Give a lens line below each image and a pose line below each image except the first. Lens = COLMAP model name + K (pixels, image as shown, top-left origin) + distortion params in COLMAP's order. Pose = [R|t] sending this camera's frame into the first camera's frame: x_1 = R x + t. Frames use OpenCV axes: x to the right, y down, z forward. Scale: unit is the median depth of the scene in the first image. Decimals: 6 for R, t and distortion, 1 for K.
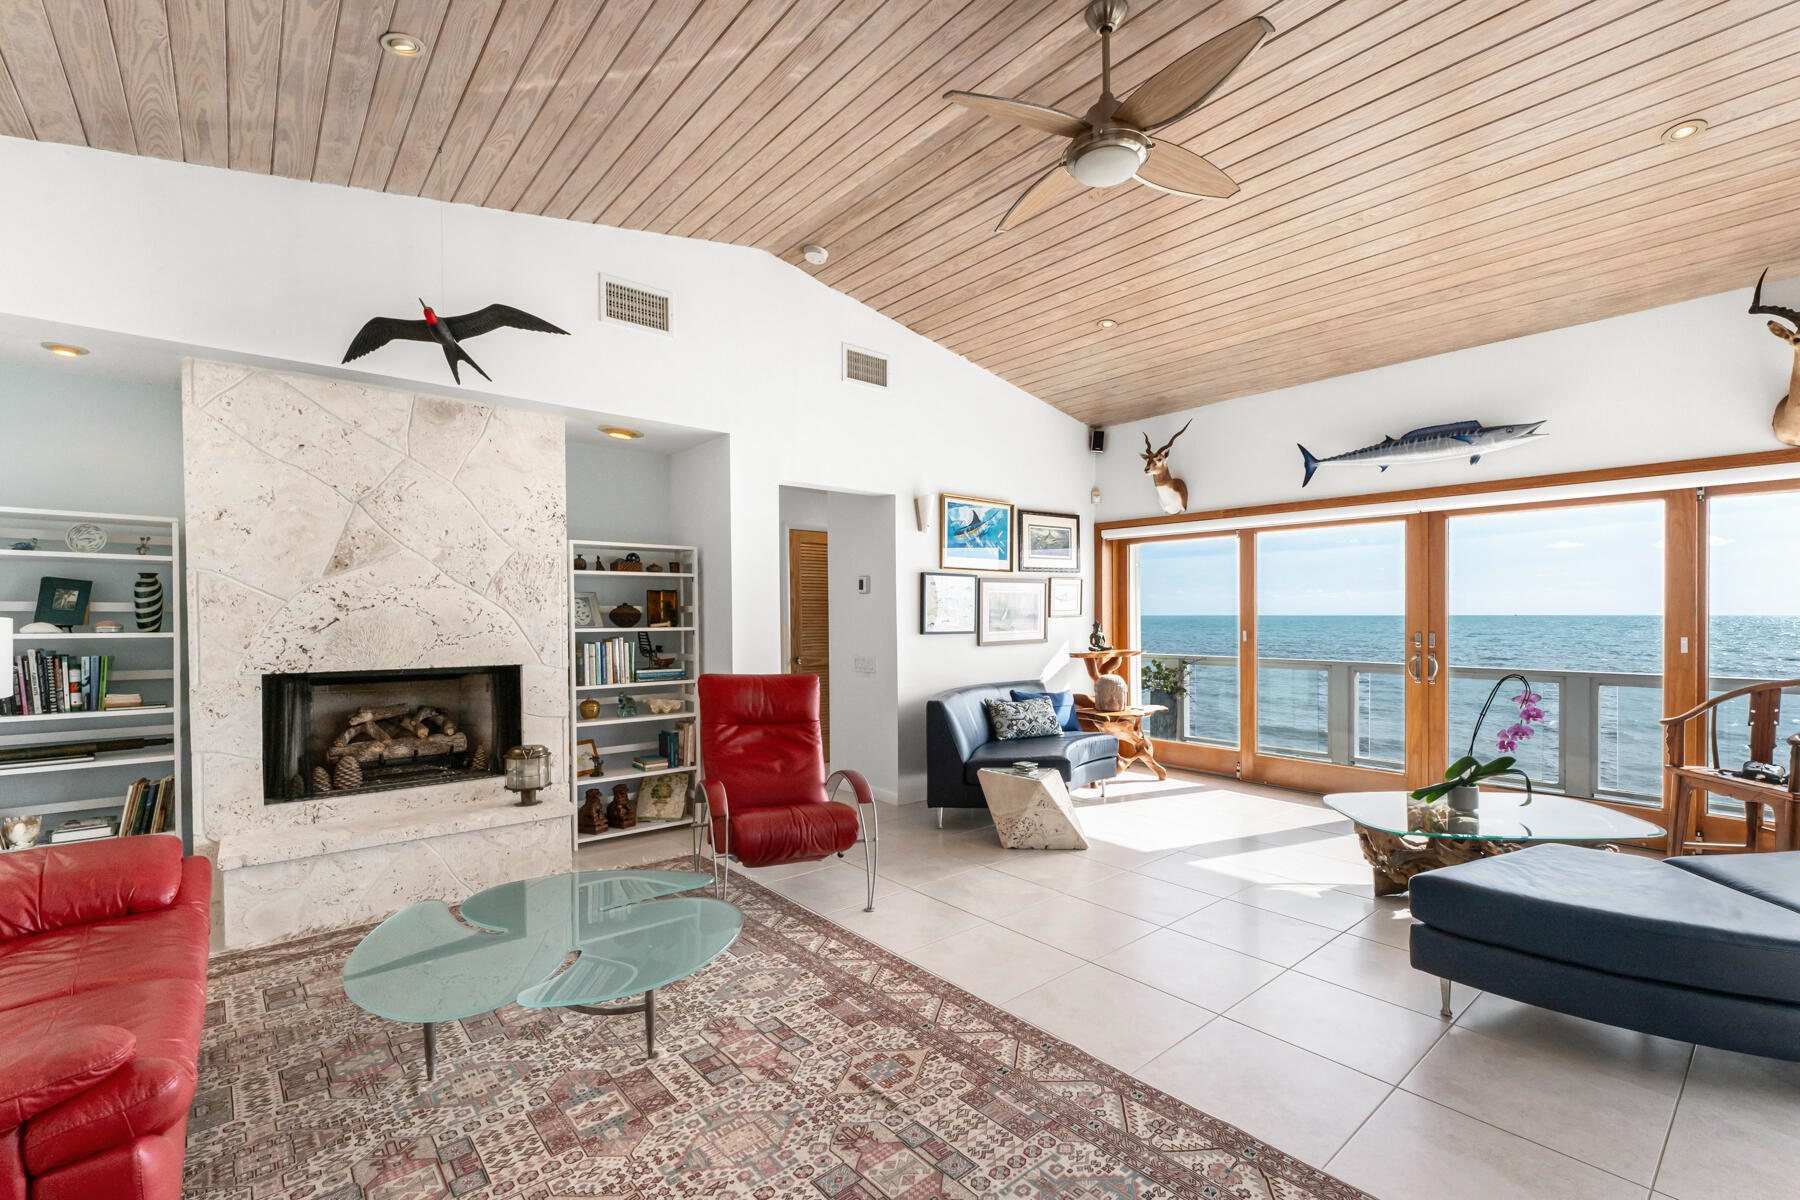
lens RADIAL K [[784.1, 0, 902.5], [0, 784.1, 609.8], [0, 0, 1]] dist [-0.000076, 0.000001]
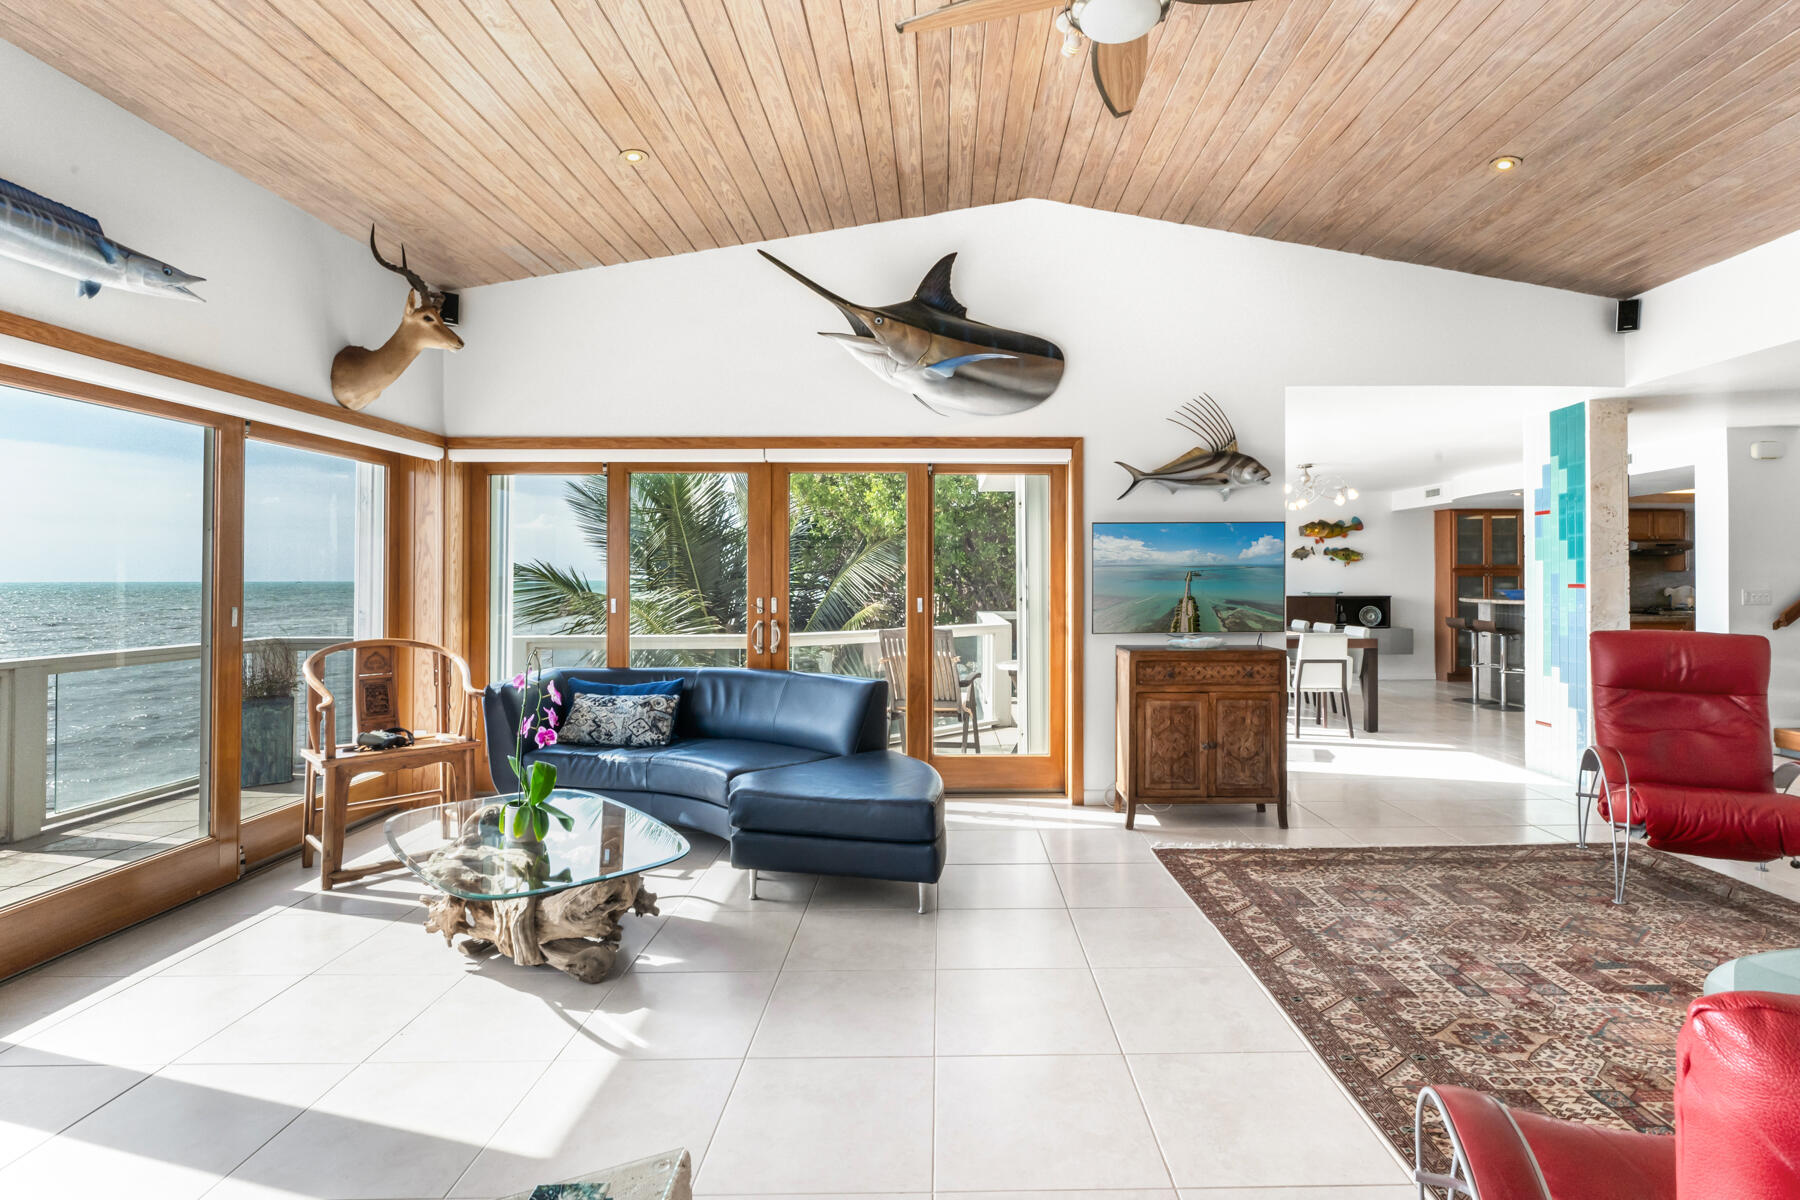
lens RADIAL K [[874.7, 0, 906.9], [0, 874.7, 585.5], [0, 0, 1]] dist [0.003361, 0.000392]
pose [[-0.755919, -0.005543, 0.654642, -0.182546], [-0.005386, 0.999983, 0.002248, 0.012613], [-0.654643, -0.001827, -0.755936, 2.237289]]
